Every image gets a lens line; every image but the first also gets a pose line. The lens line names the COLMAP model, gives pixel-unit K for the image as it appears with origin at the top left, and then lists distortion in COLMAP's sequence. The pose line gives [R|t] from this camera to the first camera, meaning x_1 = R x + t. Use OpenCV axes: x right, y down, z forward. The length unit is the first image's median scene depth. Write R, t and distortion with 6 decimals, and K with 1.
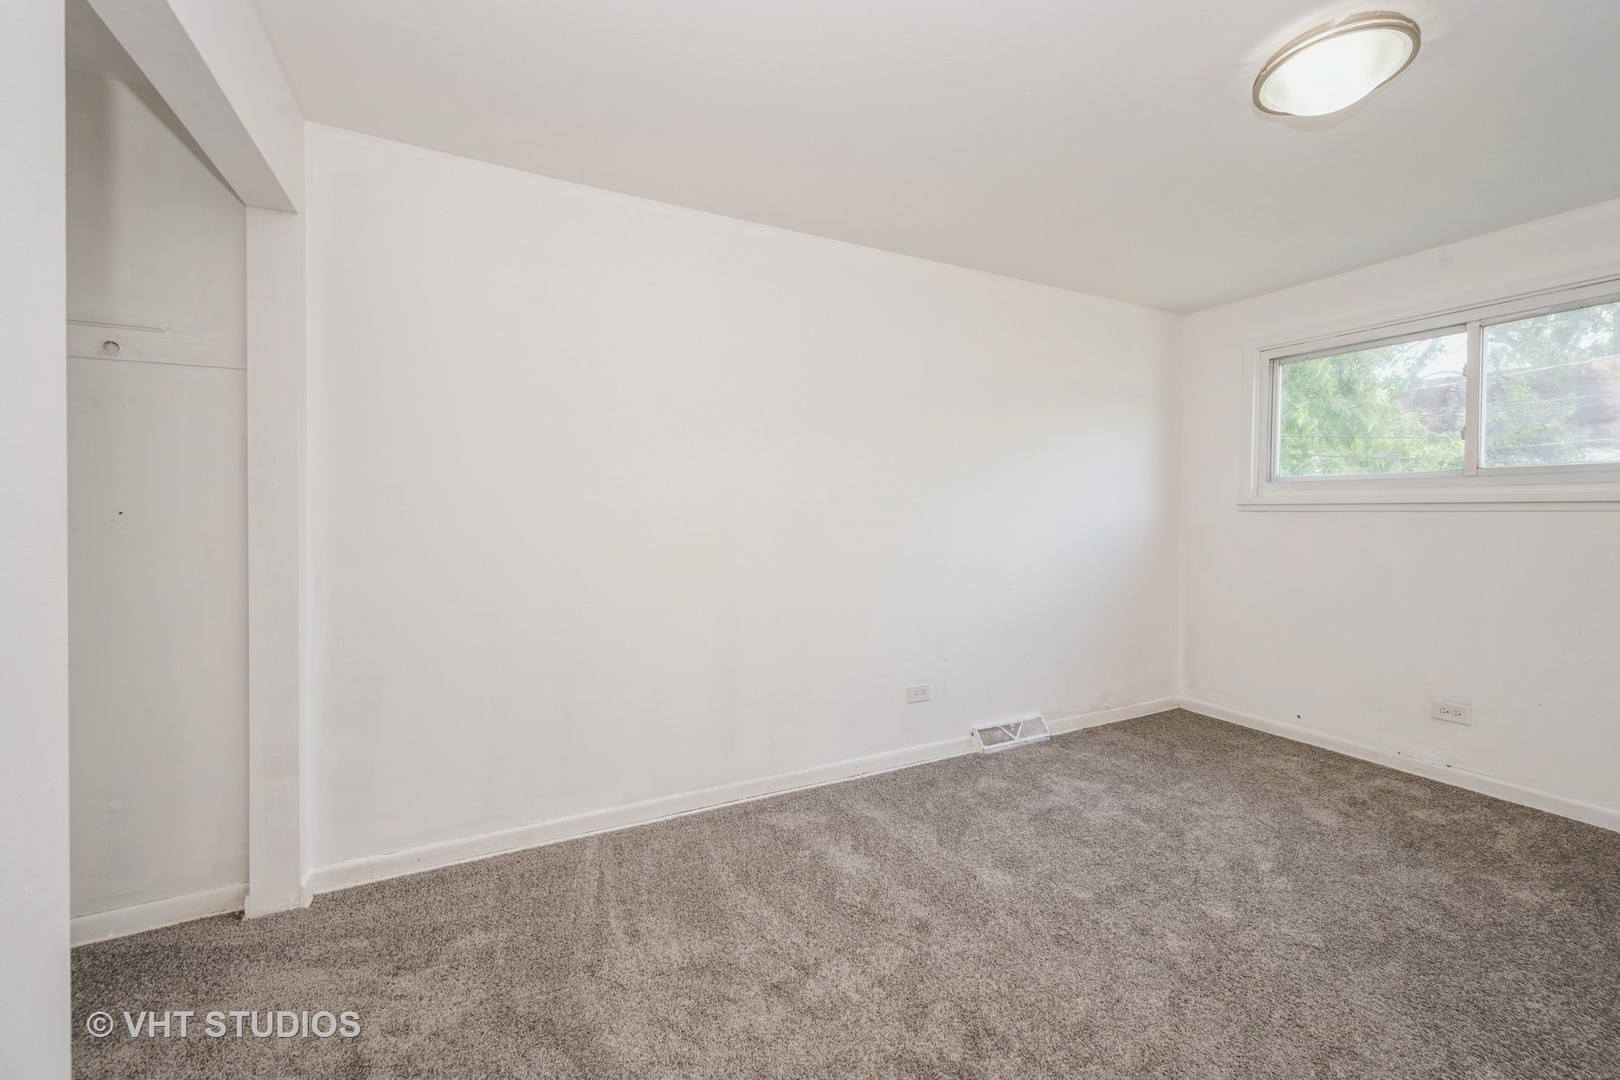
lens RADIAL K [[645.1, 0, 810.7], [0, 645.1, 527.1], [0, 0, 1]] dist [0.003232, 0.000084]
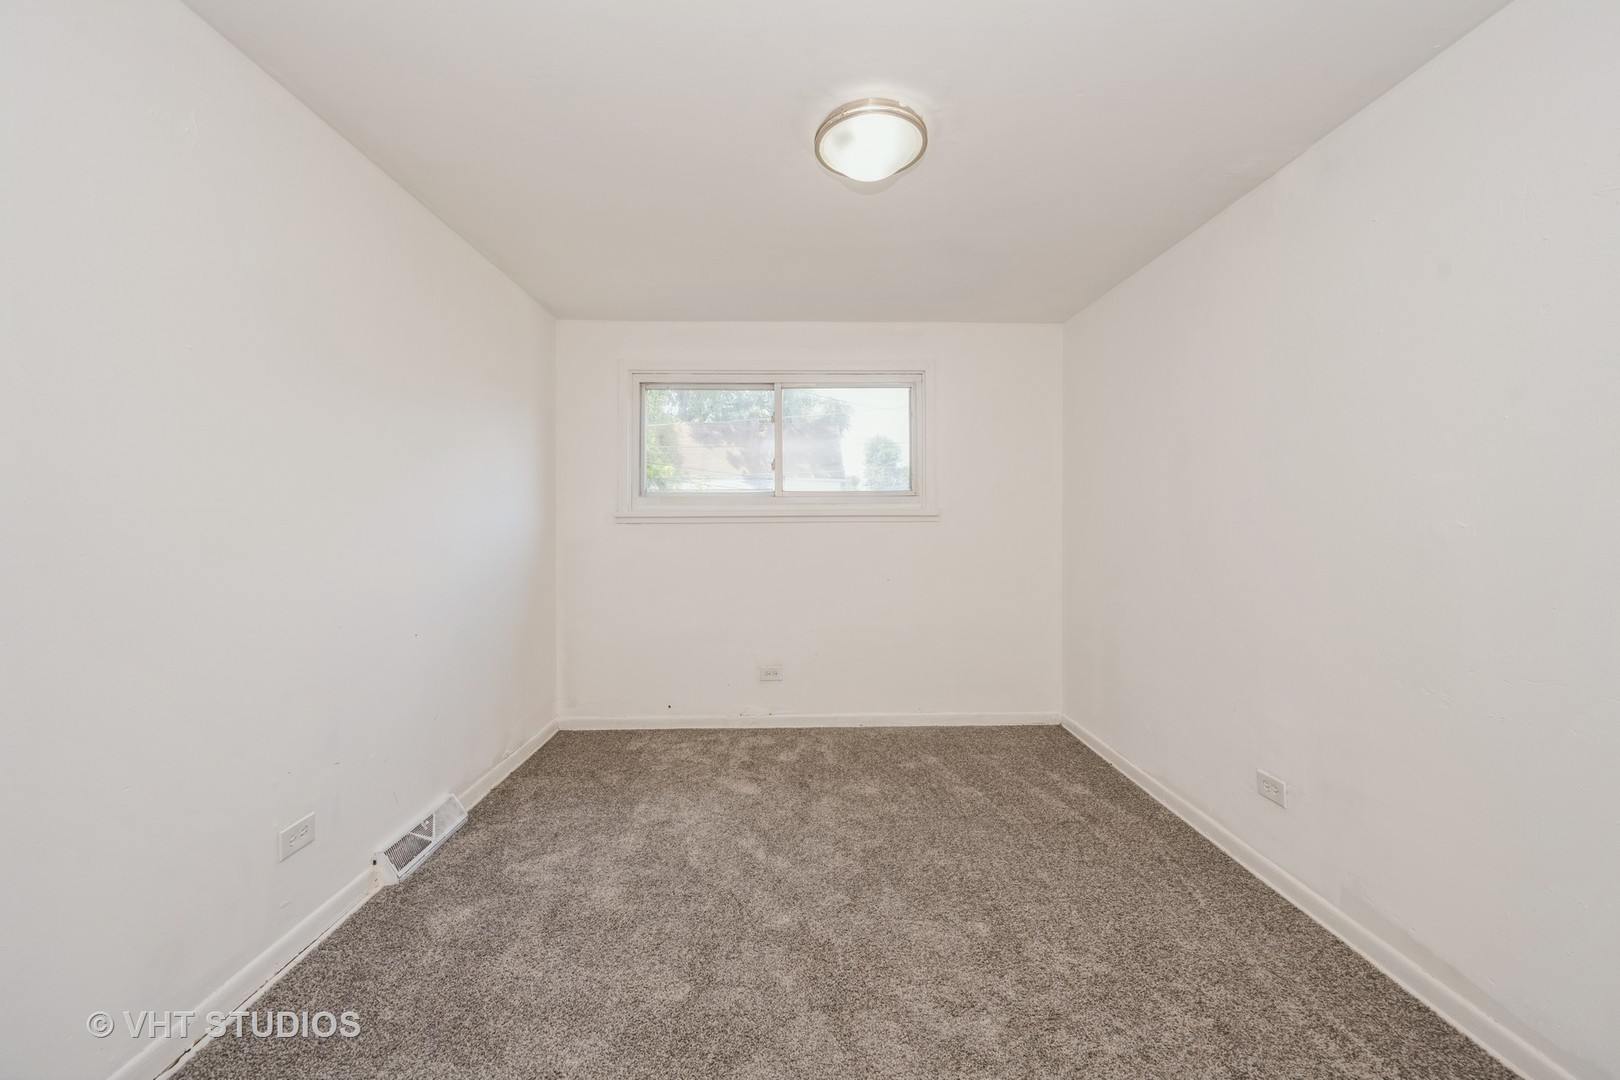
lens RADIAL K [[645.1, 0, 811.4], [0, 645.1, 528.2], [0, 0, 1]] dist [0.003232, 0.000084]
pose [[0.439017, -0.012167, 0.898396, -0.153644], [0.028446, 0.999595, -0.000363, -0.009563], [-0.898028, 0.025715, 0.439185, 0.313618]]
